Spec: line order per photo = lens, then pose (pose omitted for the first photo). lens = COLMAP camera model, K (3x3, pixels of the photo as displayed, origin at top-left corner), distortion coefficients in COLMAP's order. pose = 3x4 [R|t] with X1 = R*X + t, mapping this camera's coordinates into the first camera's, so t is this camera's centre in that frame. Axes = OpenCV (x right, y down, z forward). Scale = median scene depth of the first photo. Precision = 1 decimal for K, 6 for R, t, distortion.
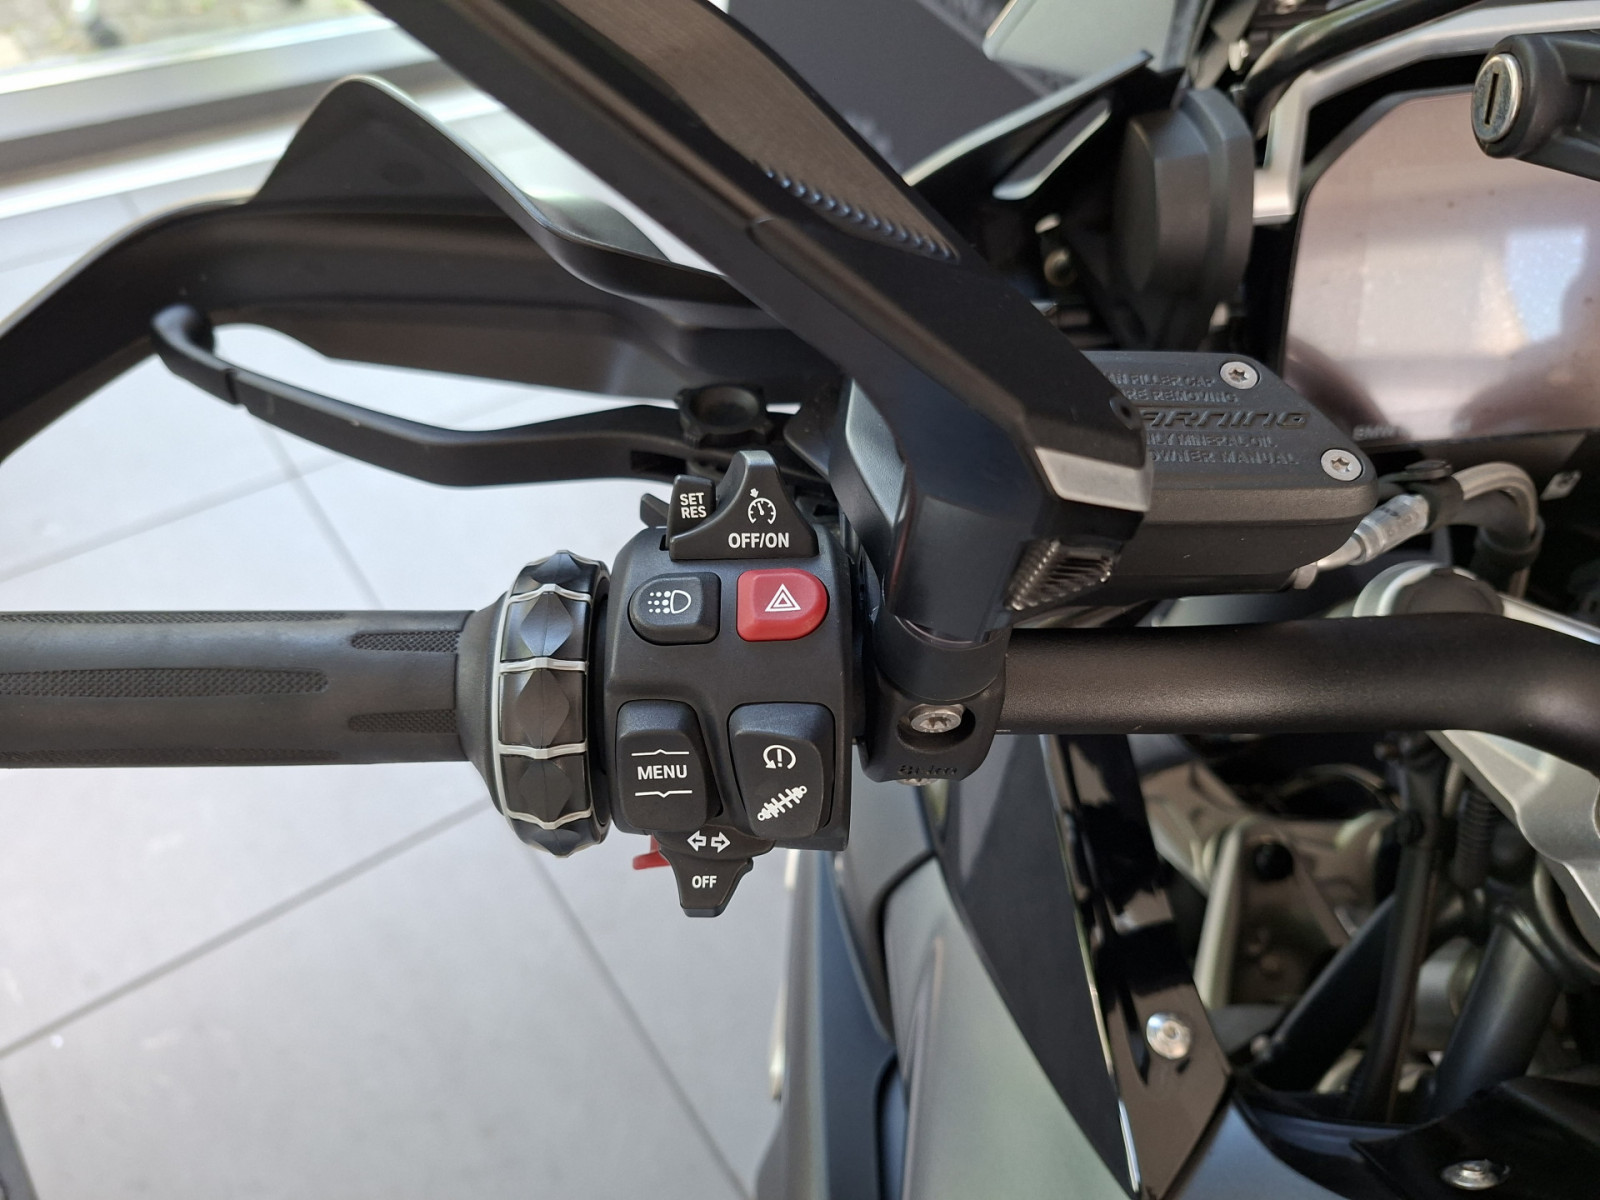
lens RADIAL K [[1135.0, 0, 801.5], [0, 1135.0, 595.6], [0, 0, 1]] dist [0.097476, -0.127690]
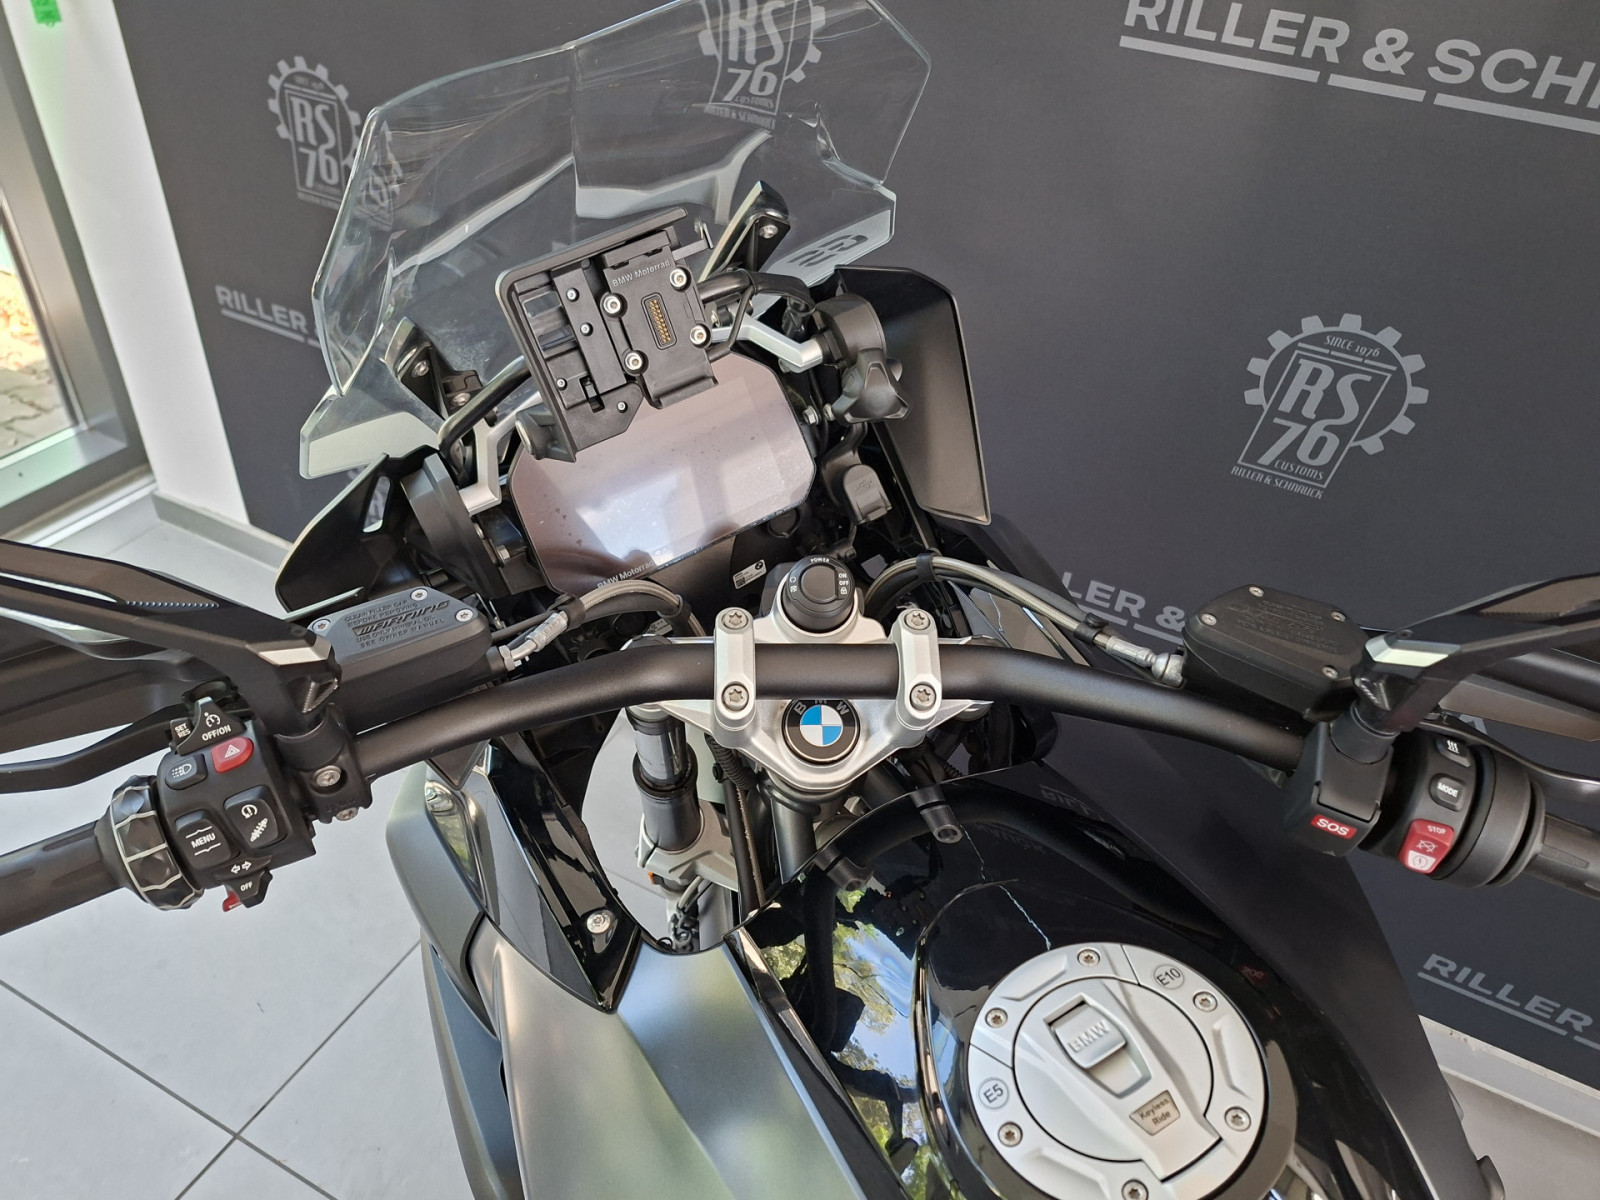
lens RADIAL K [[1079.4, 0, 763.0], [0, 1079.4, 611.4], [0, 0, 1]] dist [0.044173, -0.070108]
pose [[0.892542, -0.348980, 0.285626, 0.411160], [0.397248, 0.908215, -0.131680, 0.461442], [-0.213456, 0.230994, 0.949251, -1.400293]]
